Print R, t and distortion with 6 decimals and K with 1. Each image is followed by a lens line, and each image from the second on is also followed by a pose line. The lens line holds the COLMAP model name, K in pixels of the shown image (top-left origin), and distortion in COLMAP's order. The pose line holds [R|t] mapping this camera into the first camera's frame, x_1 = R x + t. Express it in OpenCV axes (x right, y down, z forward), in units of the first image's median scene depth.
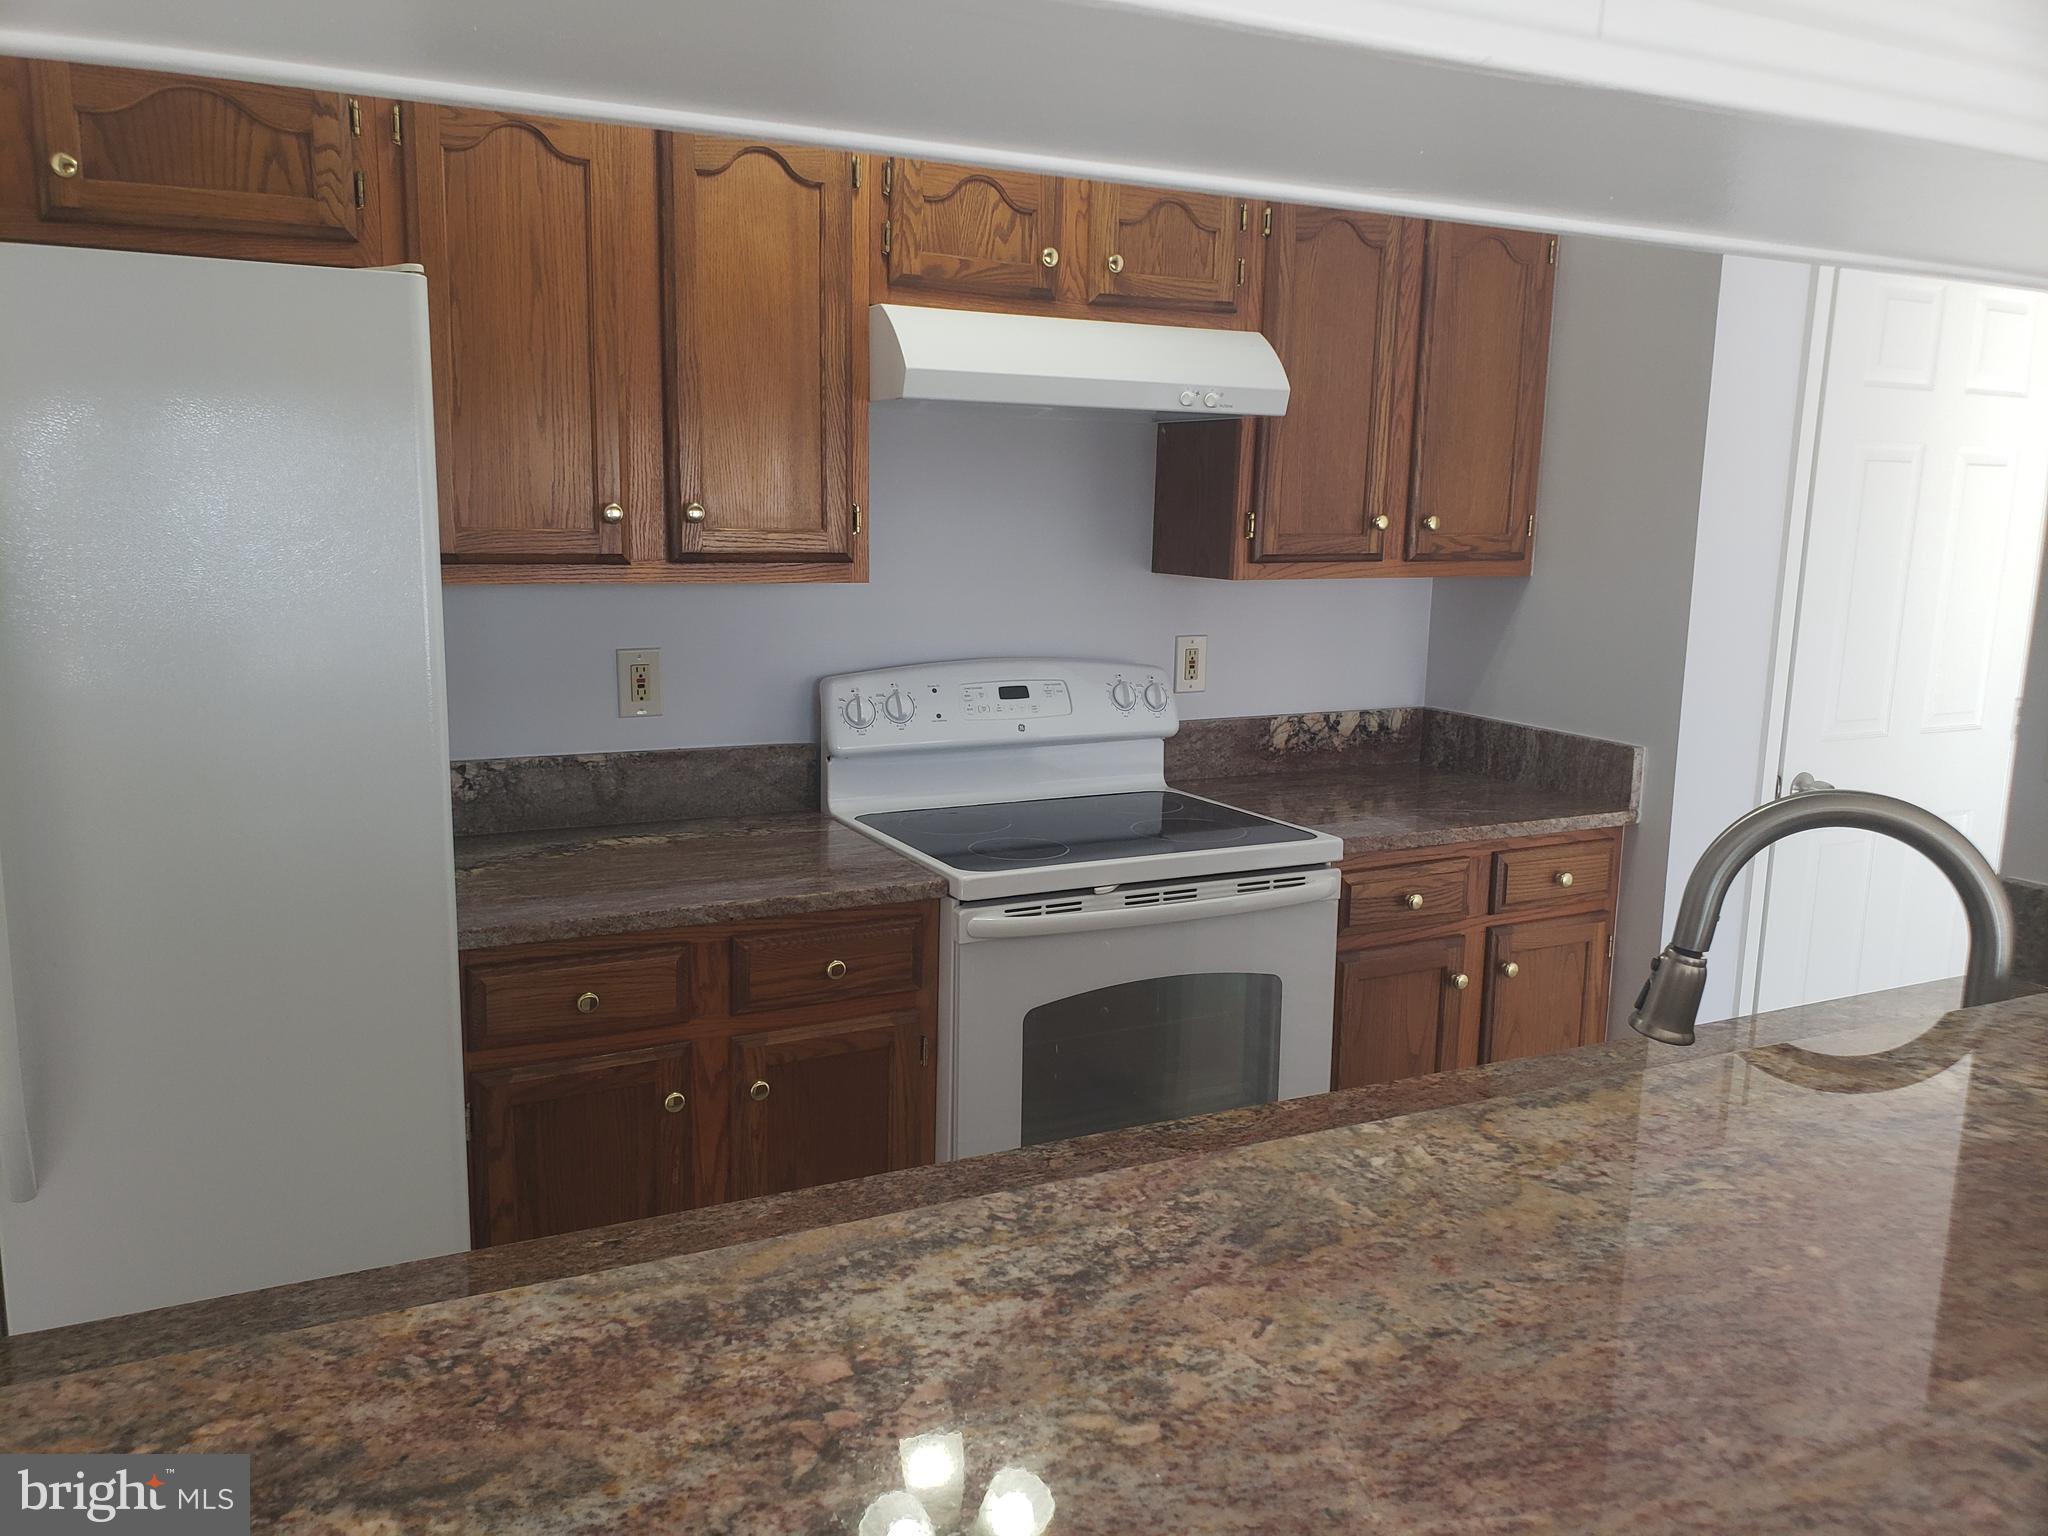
lens RADIAL K [[1605.8, 0, 1024.0], [0, 1605.8, 768.0], [0, 0, 1]] dist [-0.006985, -0.006423]
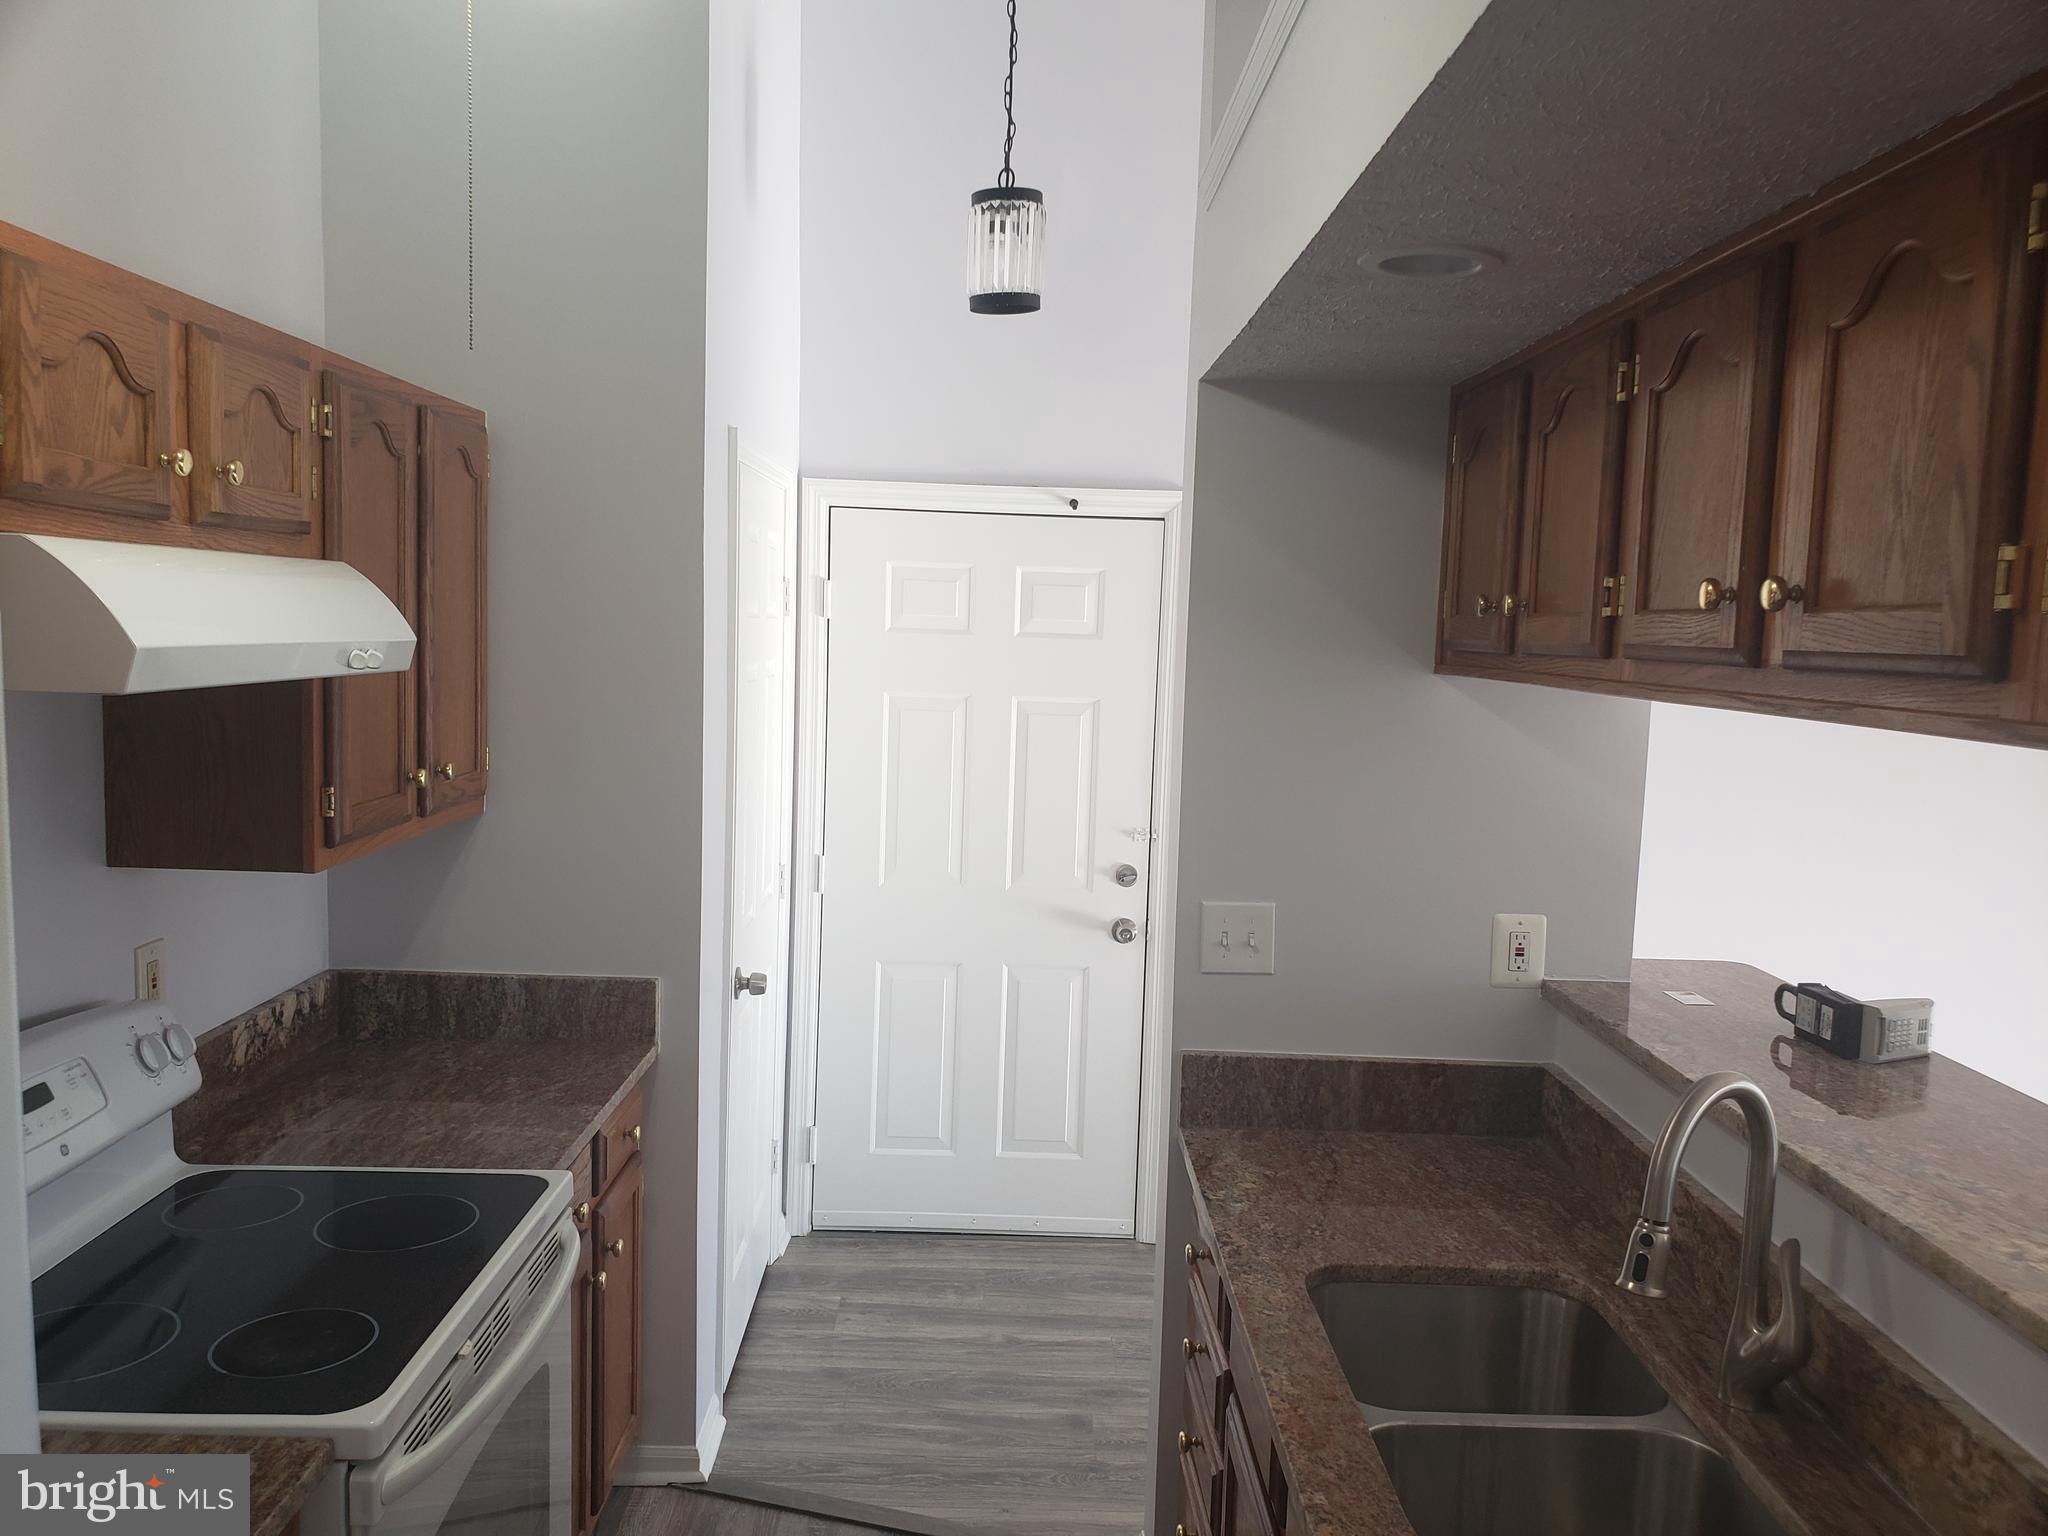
lens RADIAL K [[1605.8, 0, 1024.0], [0, 1605.8, 768.0], [0, 0, 1]] dist [-0.006985, -0.006423]
pose [[0.443173, -0.085003, 0.892397, -0.382203], [0.127056, 0.991400, 0.031336, -0.142407], [-0.887386, 0.099497, 0.450162, 0.334512]]
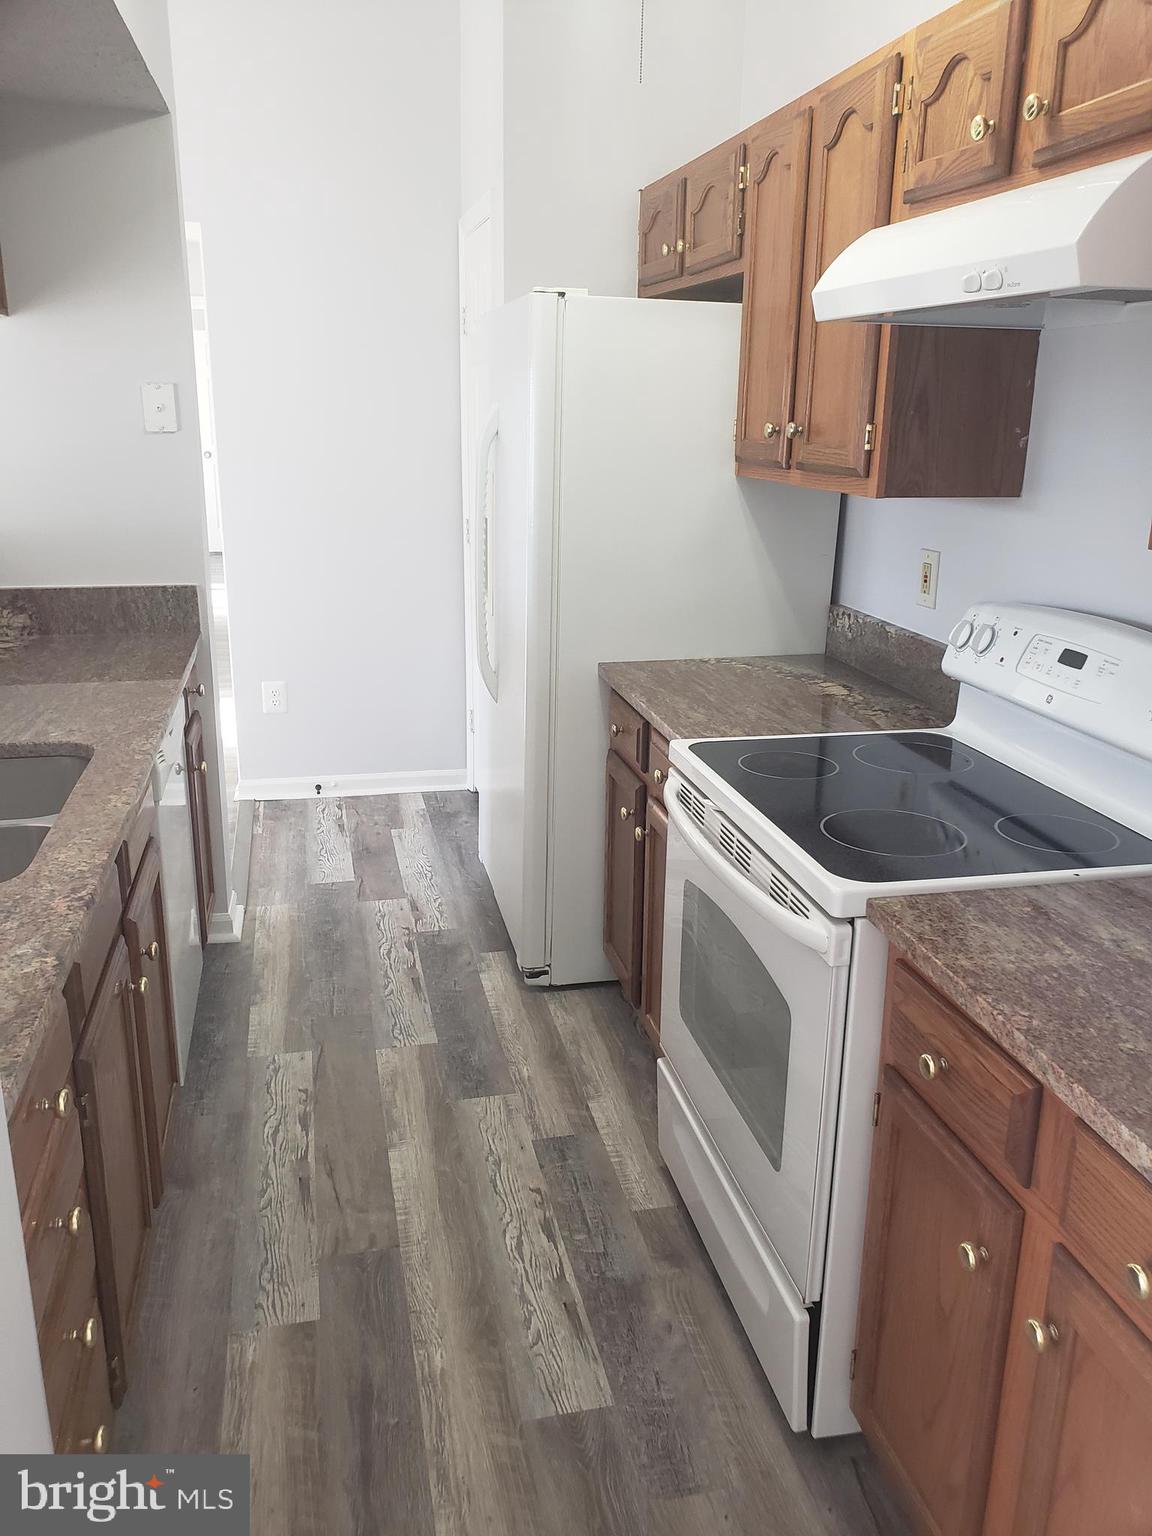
lens RADIAL K [[1204.4, 0, 576.0], [0, 1204.4, 768.0], [0, 0, 1]] dist [-0.006985, -0.006423]
pose [[-0.247887, 0.257914, -0.933827, 0.644775], [-0.182364, 0.934257, 0.306442, -0.136023], [0.951470, 0.246260, -0.184556, 0.860501]]
